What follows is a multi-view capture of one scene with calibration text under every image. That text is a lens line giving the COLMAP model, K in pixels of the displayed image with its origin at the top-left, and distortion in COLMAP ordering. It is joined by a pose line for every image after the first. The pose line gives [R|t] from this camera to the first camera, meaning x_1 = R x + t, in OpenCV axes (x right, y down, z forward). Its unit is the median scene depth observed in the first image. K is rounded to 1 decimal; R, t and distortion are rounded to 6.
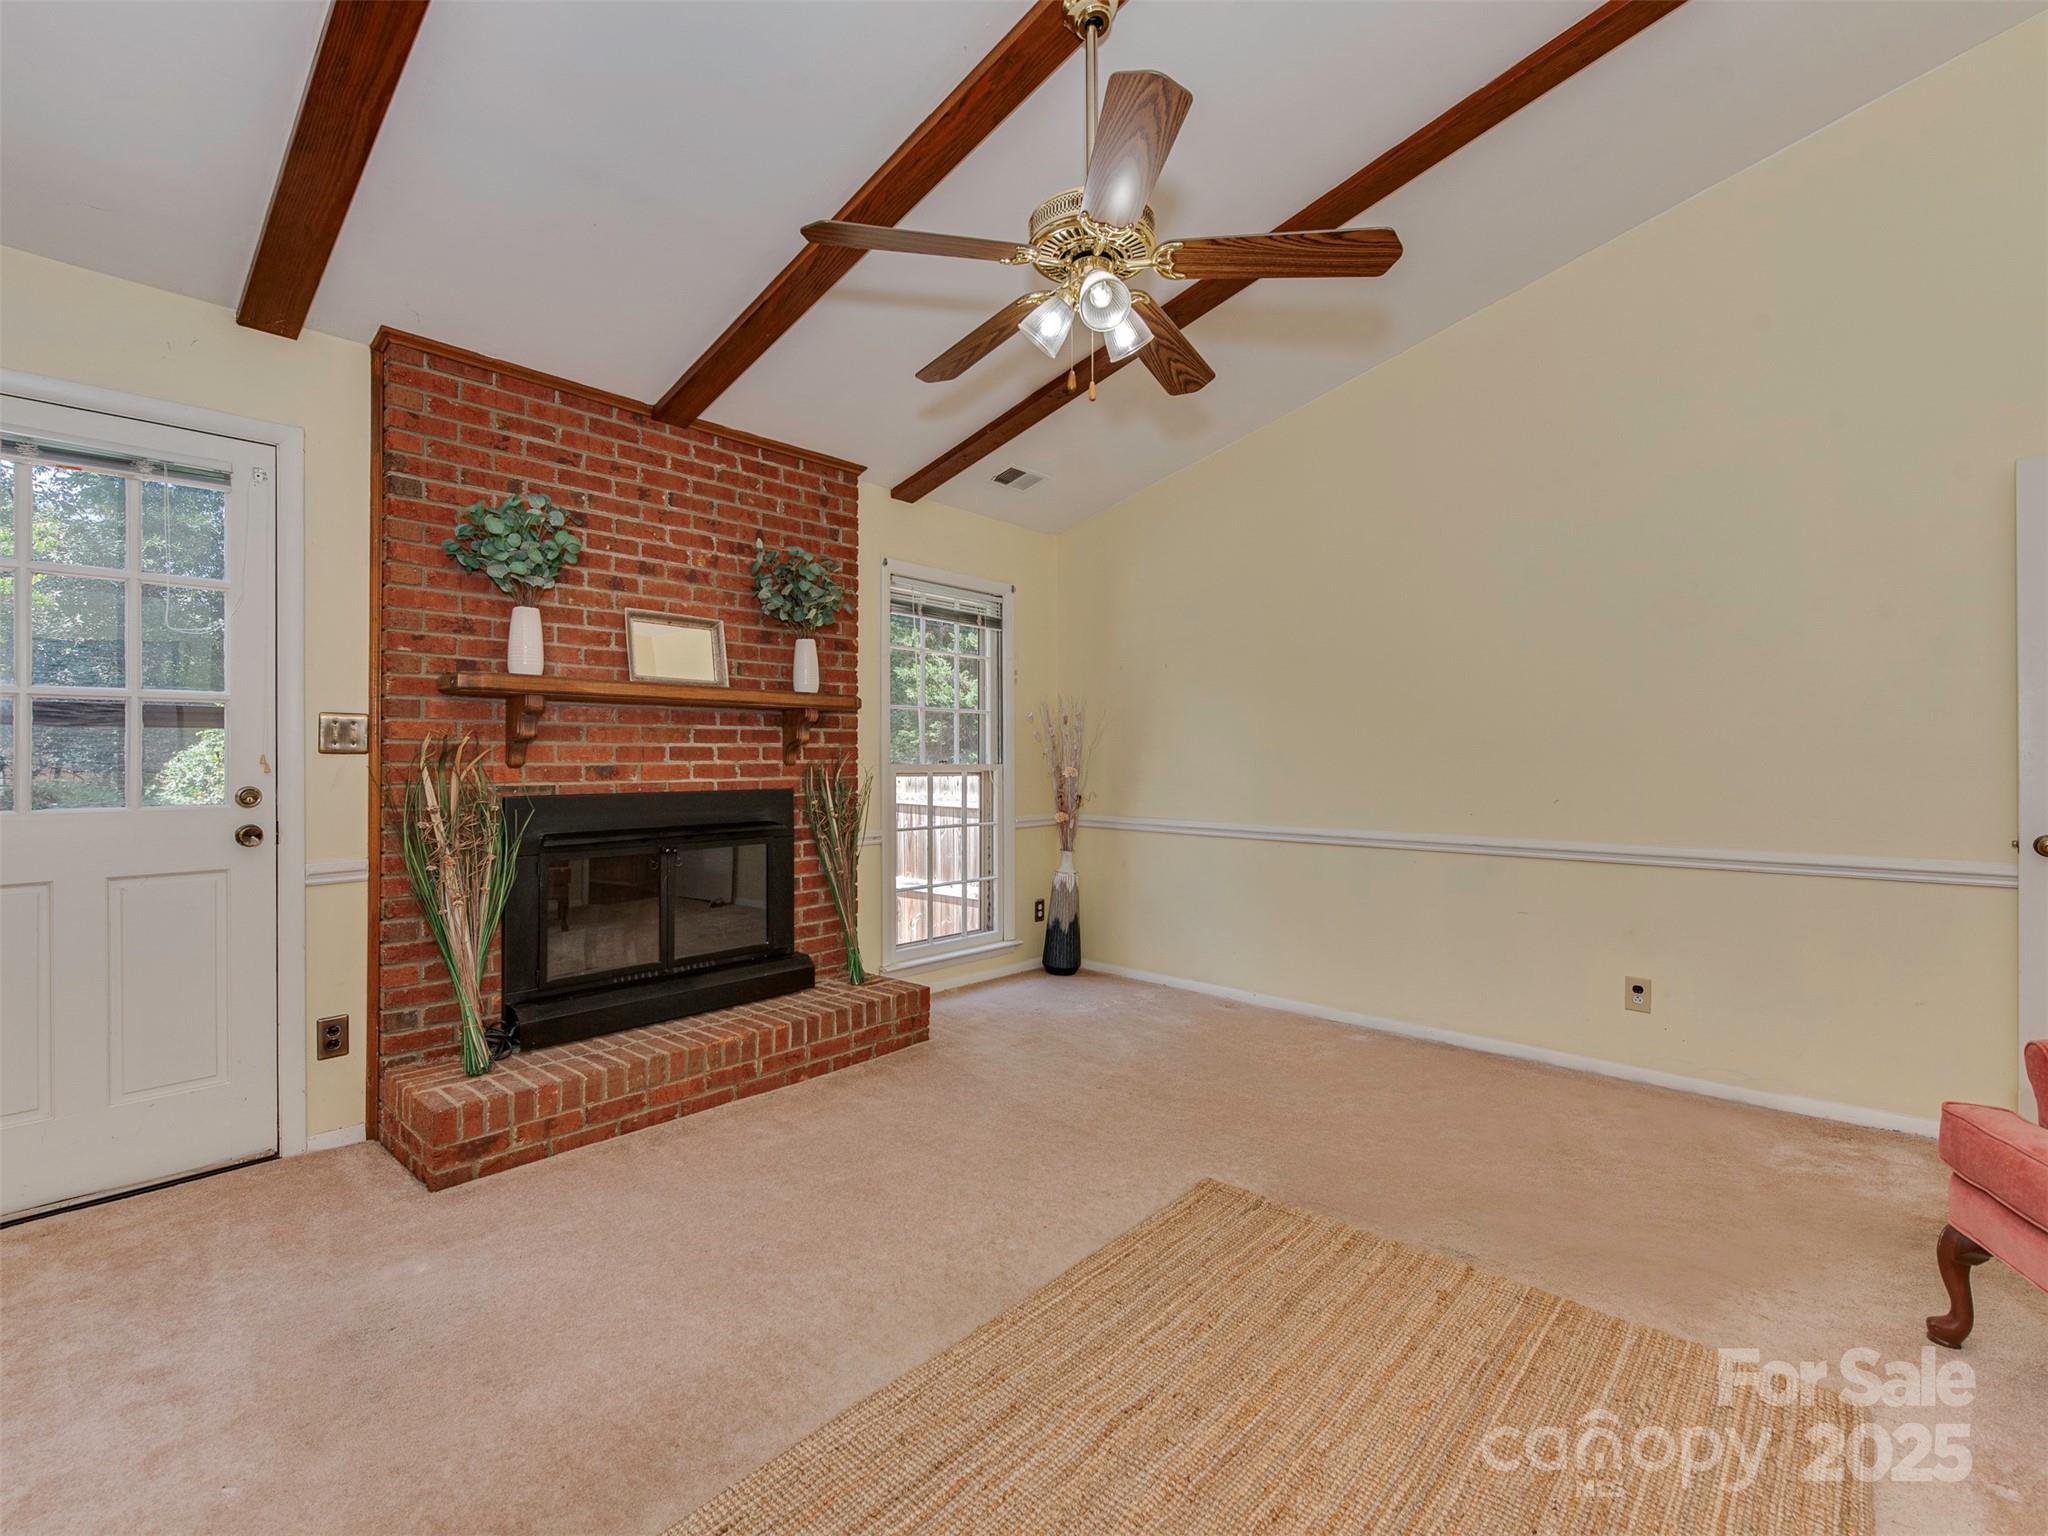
lens RADIAL K [[934.5, 0, 1013.7], [0, 934.5, 755.7], [0, 0, 1]] dist [-0.008545, -0.001127]
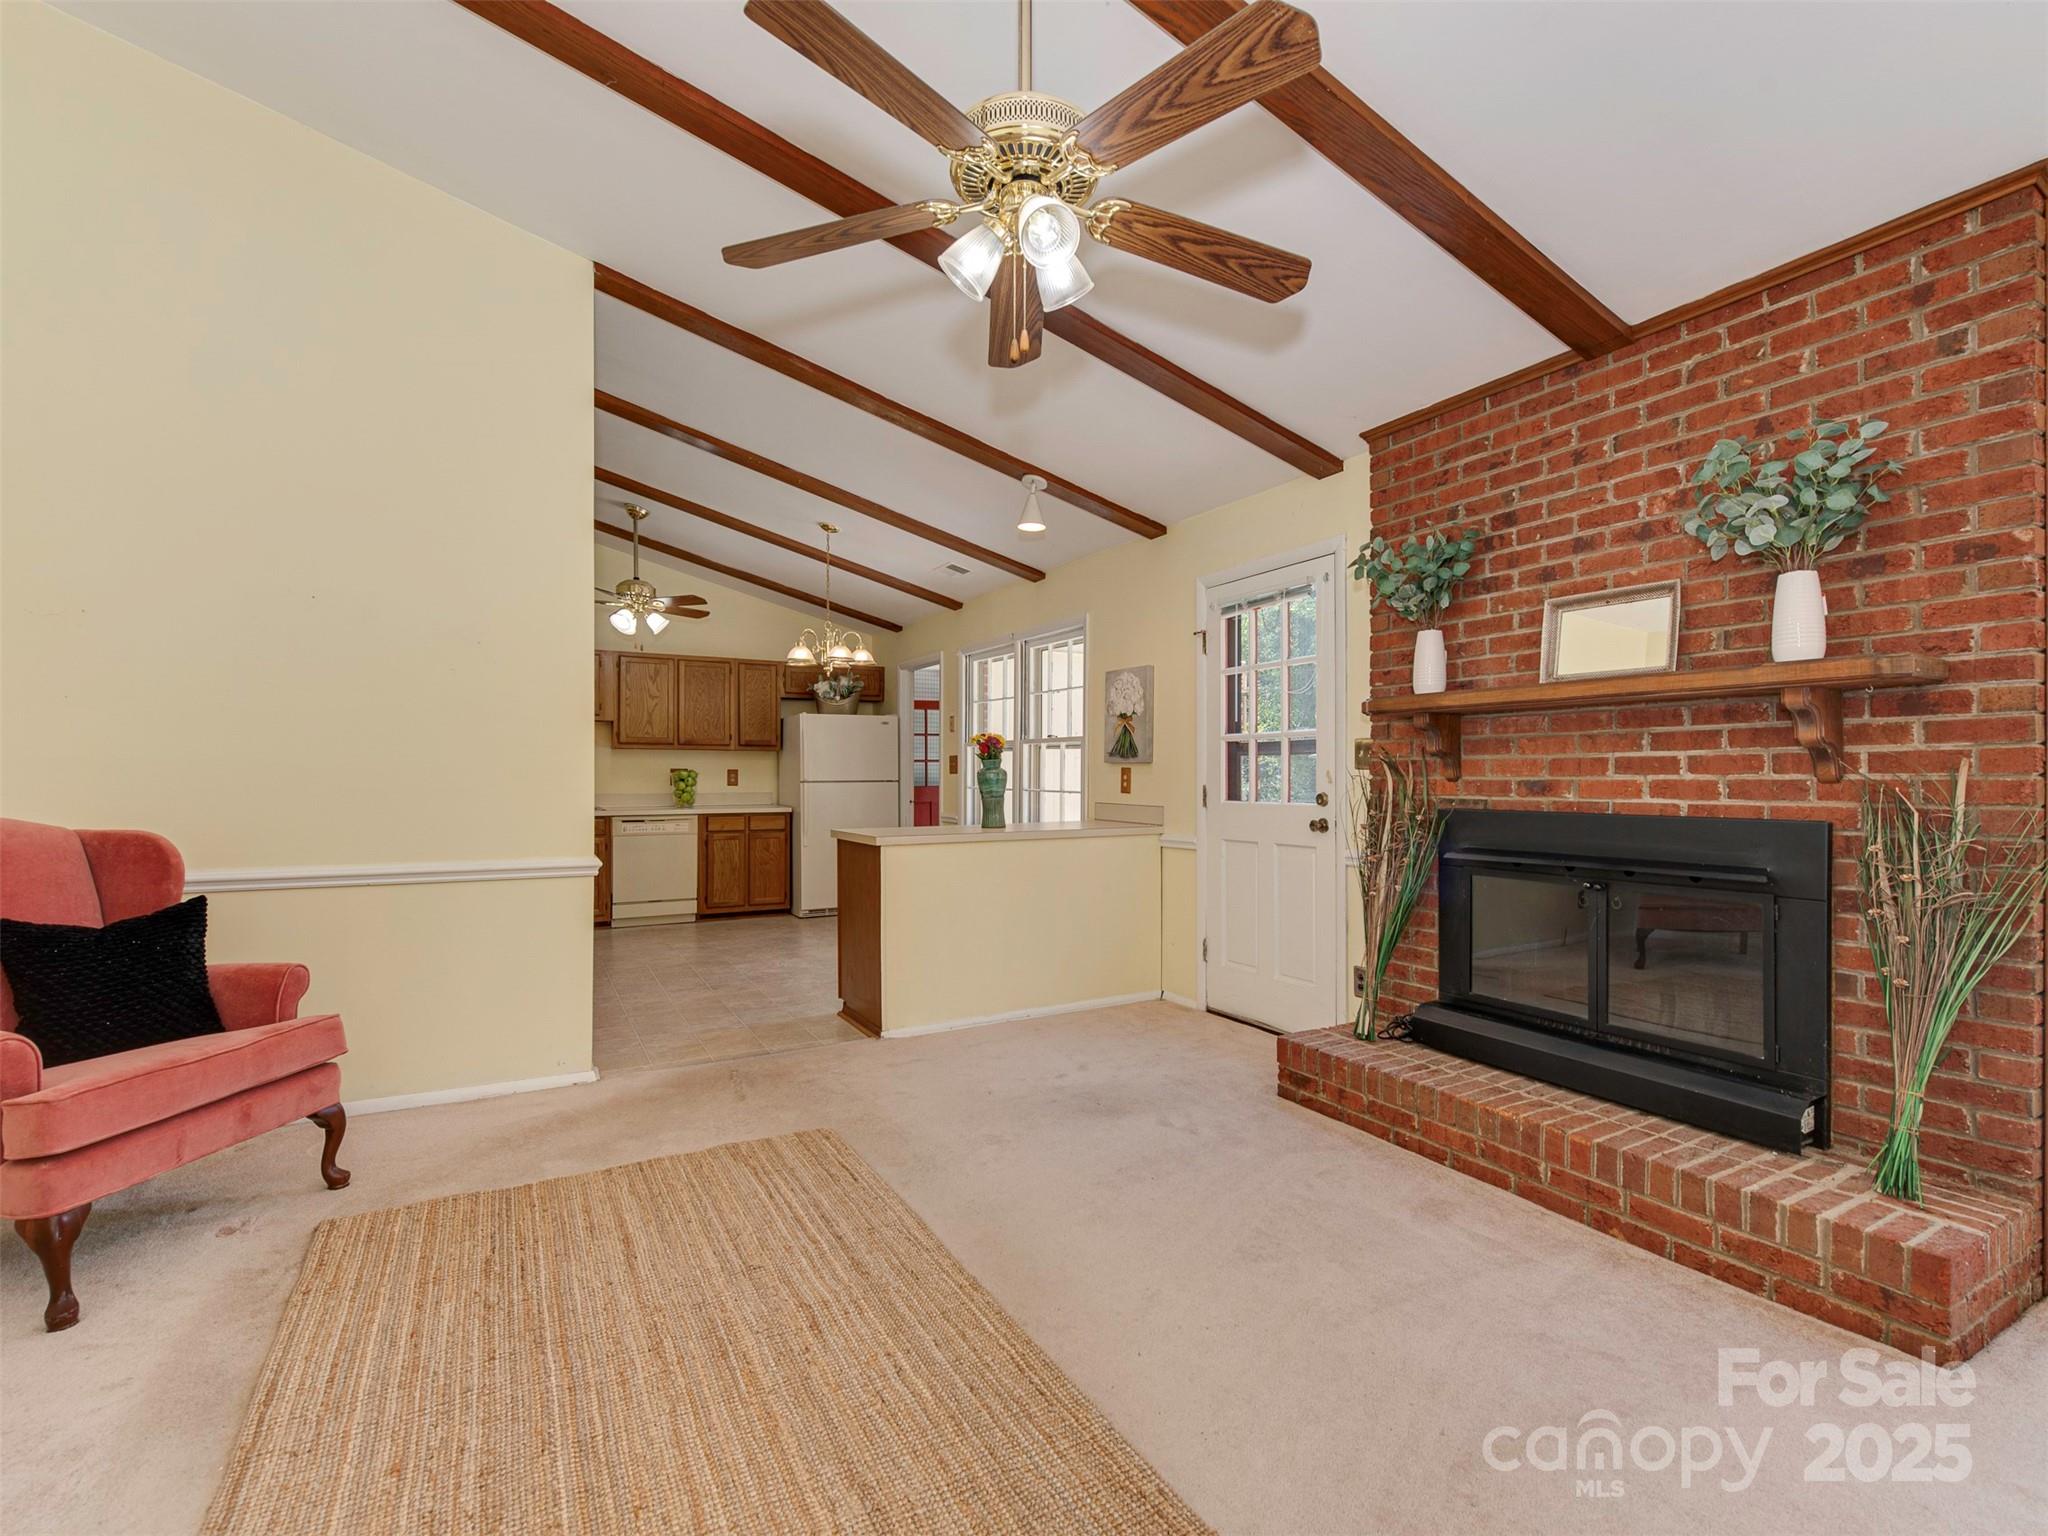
lens RADIAL K [[934.5, 0, 1021.3], [0, 934.5, 785.5], [0, 0, 1]] dist [-0.008545, -0.001127]
pose [[-0.334926, 0.007206, -0.942217, 0.561934], [0.000263, 0.999971, 0.007554, 0.008628], [0.942244, 0.002283, -0.334918, 0.808704]]
